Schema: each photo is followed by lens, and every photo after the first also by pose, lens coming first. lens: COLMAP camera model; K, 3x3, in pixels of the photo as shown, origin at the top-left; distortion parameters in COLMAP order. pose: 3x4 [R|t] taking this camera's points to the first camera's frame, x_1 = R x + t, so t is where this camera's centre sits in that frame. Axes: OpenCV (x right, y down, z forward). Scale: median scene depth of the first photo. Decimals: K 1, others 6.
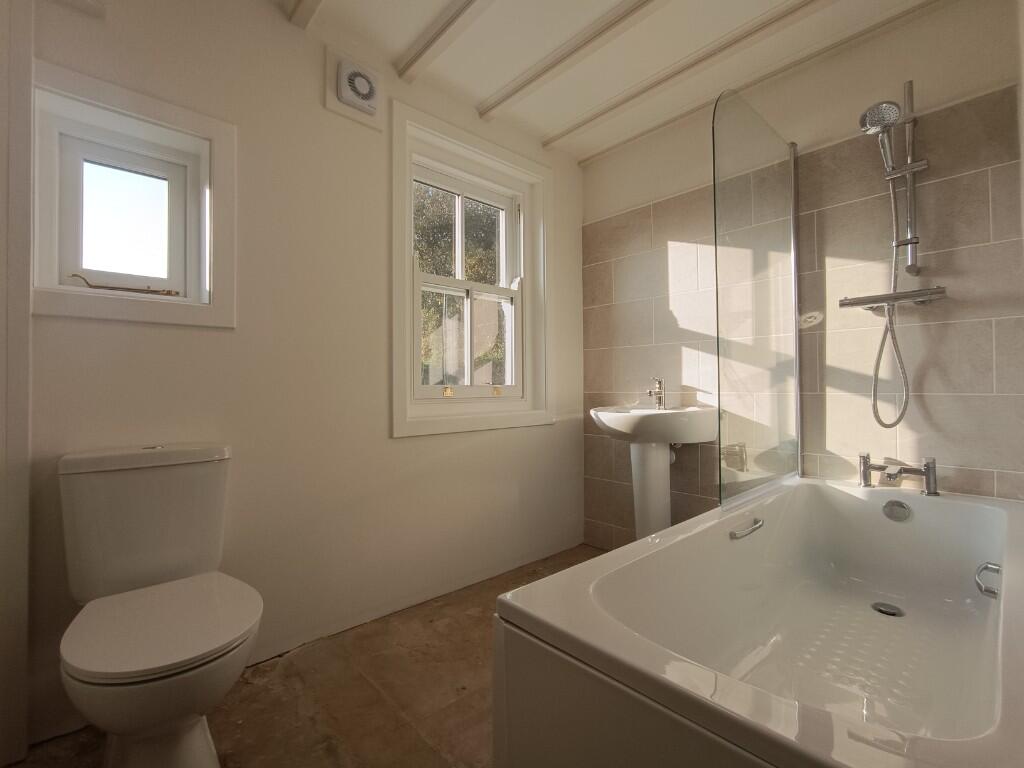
lens RADIAL K [[458.8, 0, 515.1], [0, 458.8, 383.5], [0, 0, 1]] dist [-0.014638, 0.005581]
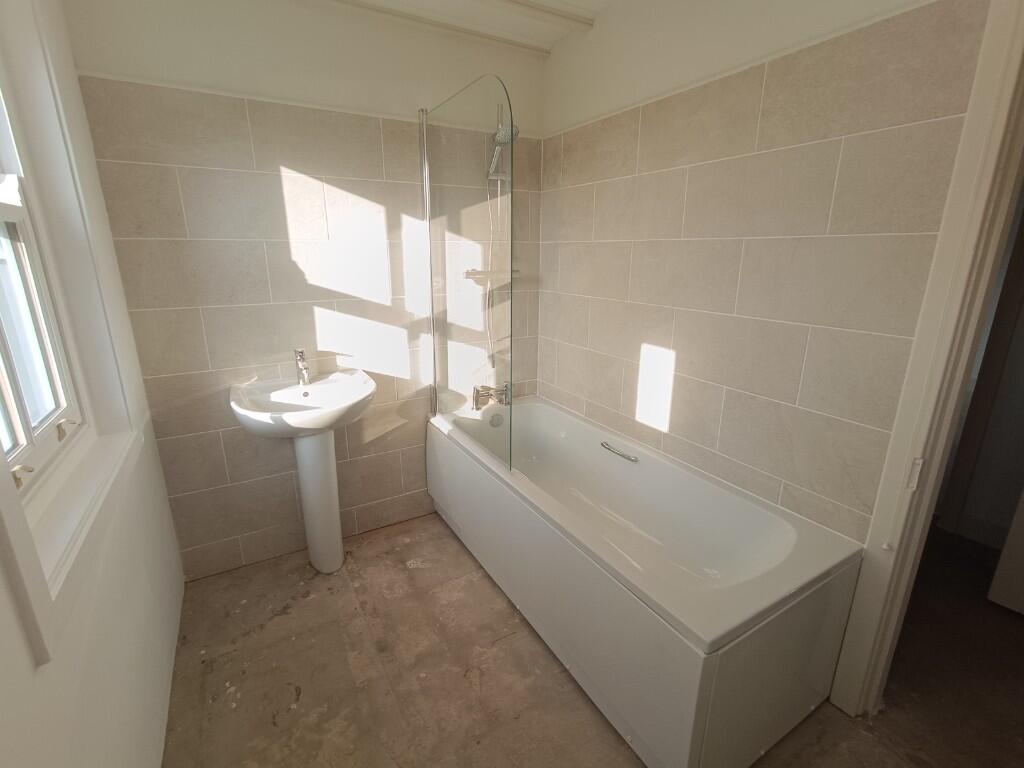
lens RADIAL K [[458.8, 0, 513.3], [0, 458.8, 382.9], [0, 0, 1]] dist [-0.014638, 0.005581]
pose [[0.217247, -0.254668, 0.942310, -0.432804], [-0.009706, 0.964755, 0.262972, -0.188371], [-0.976068, -0.066276, 0.207118, 0.500655]]
